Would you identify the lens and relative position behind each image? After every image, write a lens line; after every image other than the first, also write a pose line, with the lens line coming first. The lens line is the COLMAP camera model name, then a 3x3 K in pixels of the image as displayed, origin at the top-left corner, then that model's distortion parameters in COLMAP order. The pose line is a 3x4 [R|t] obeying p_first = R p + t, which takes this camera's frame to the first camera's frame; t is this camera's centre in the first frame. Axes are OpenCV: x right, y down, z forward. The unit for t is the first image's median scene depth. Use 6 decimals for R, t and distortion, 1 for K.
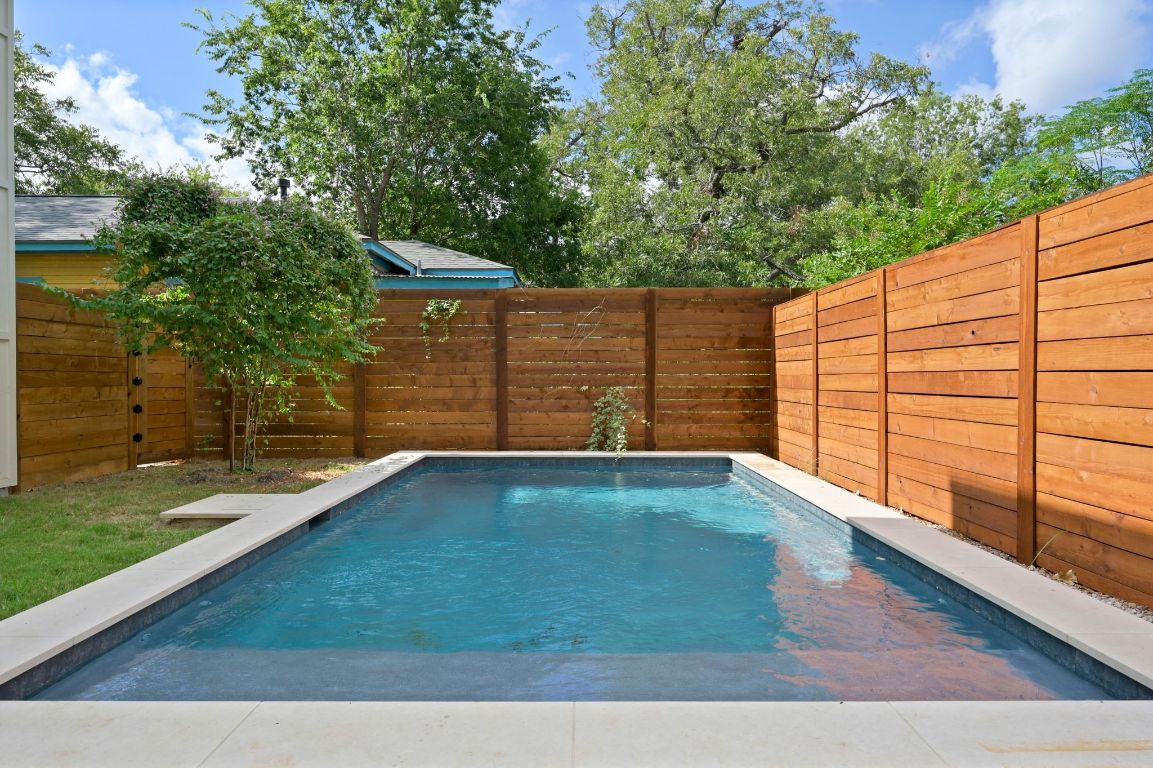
lens RADIAL K [[755.6, 0, 576.7], [0, 755.6, 383.4], [0, 0, 1]] dist [0.009471, 0.001105]
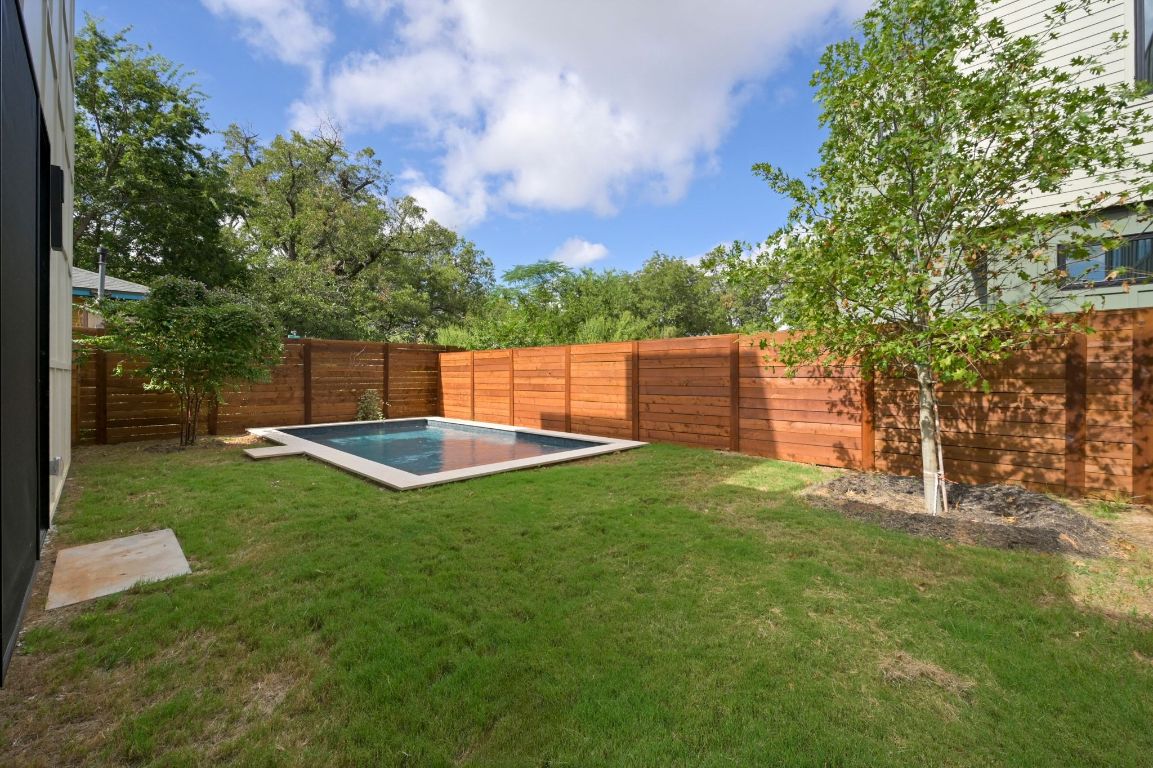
lens RADIAL K [[477.0, 0, 577.0], [0, 477.0, 377.5], [0, 0, 1]] dist [-0.000294, -0.000010]
pose [[0.703174, -0.006974, 0.710983, -0.486635], [0.009093, 0.999958, 0.000816, -0.024148], [-0.710959, 0.005892, 0.703208, -0.330724]]
